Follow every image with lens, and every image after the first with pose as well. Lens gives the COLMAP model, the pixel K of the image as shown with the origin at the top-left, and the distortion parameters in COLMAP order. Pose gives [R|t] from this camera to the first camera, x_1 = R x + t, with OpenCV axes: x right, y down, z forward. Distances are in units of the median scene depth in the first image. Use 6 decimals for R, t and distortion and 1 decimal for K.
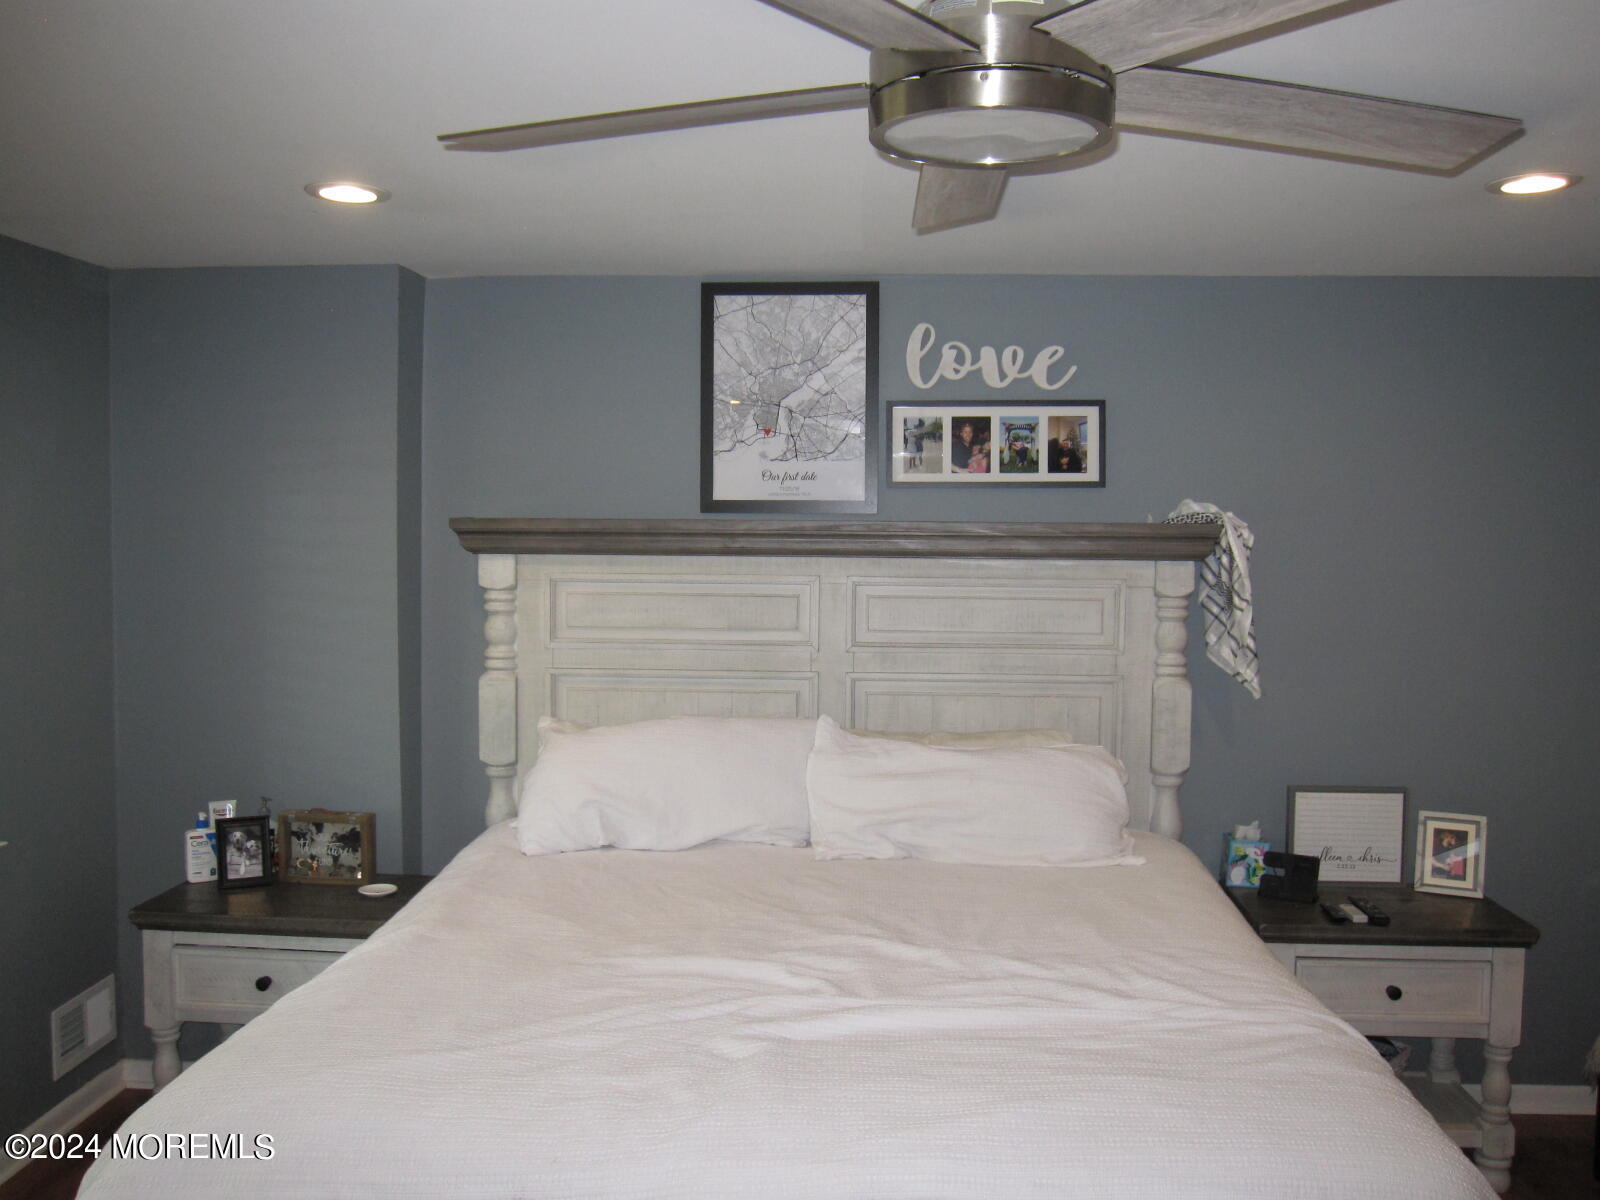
lens RADIAL K [[1333.6, 0, 804.3], [0, 1333.6, 597.3], [0, 0, 1]] dist [-0.077696, 0.040887]
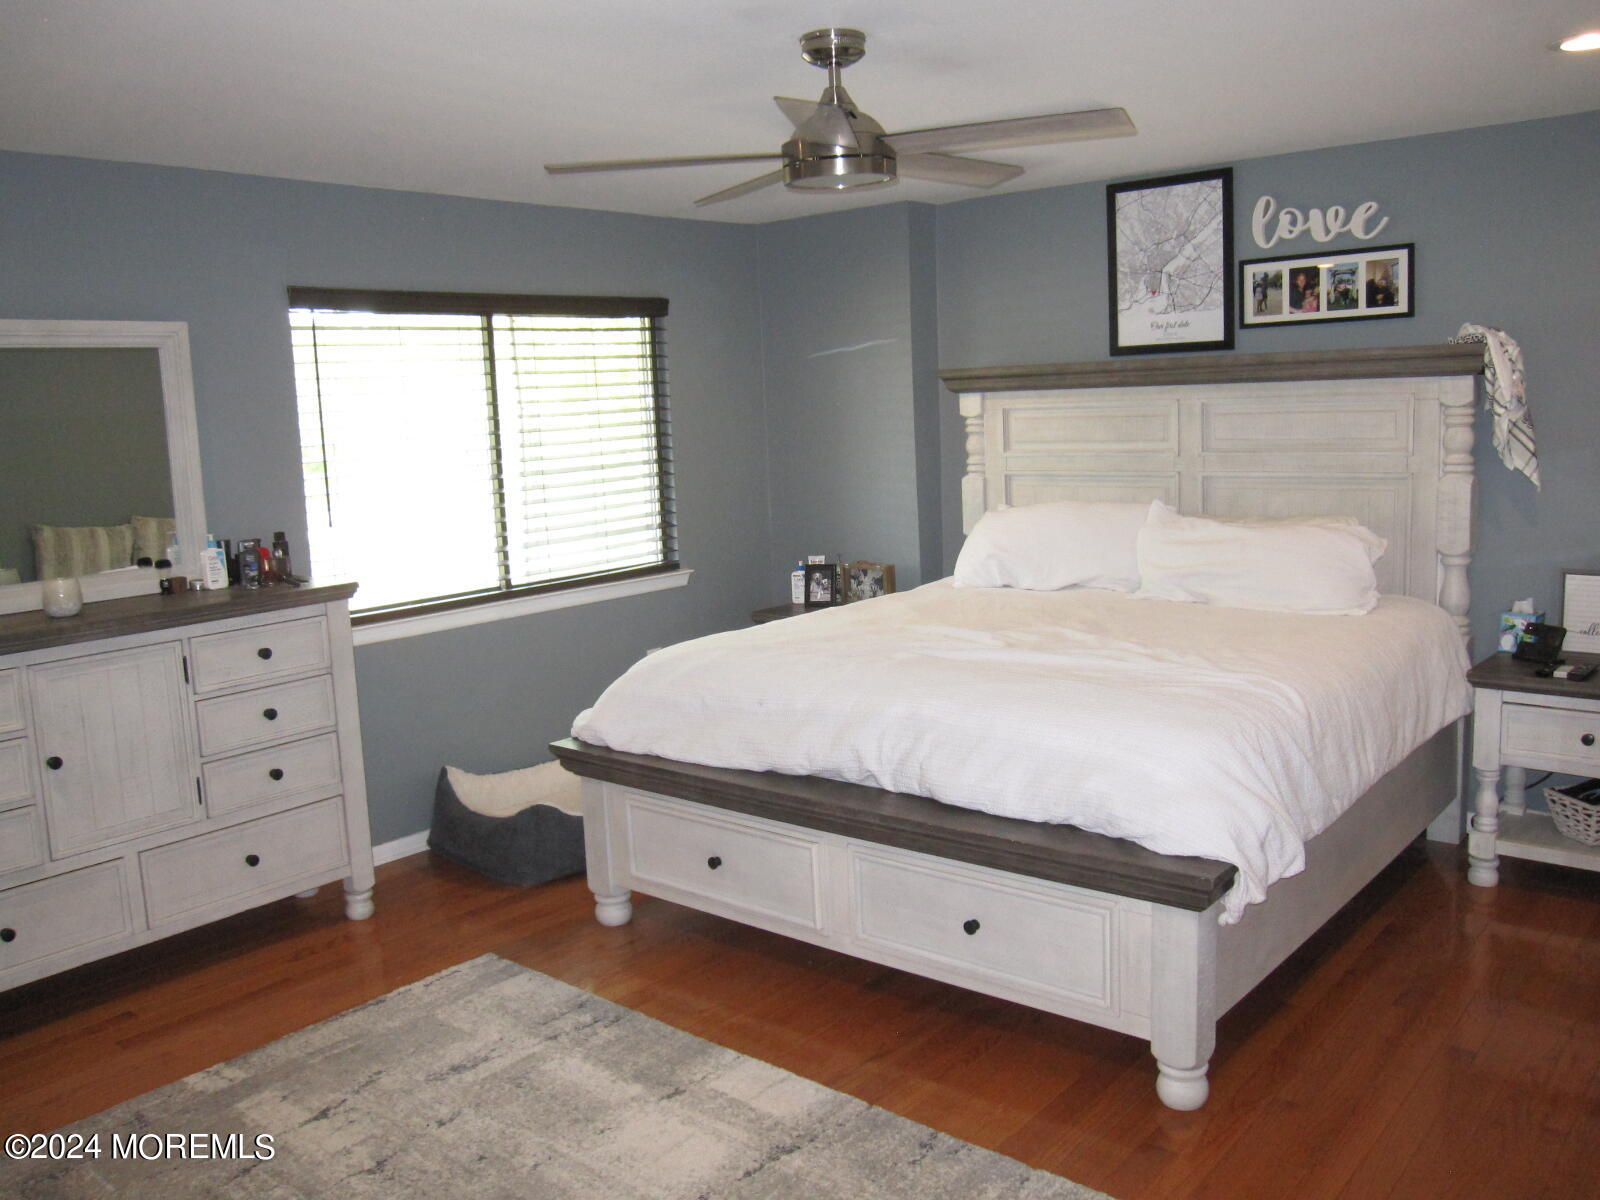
lens RADIAL K [[1333.6, 0, 796.2], [0, 1333.6, 598.1], [0, 0, 1]] dist [-0.077696, 0.040887]
pose [[0.796458, 0.046655, -0.602892, 0.508915], [0.023198, 0.993928, 0.107561, 0.029834], [0.604249, -0.099653, 0.790539, -0.299809]]
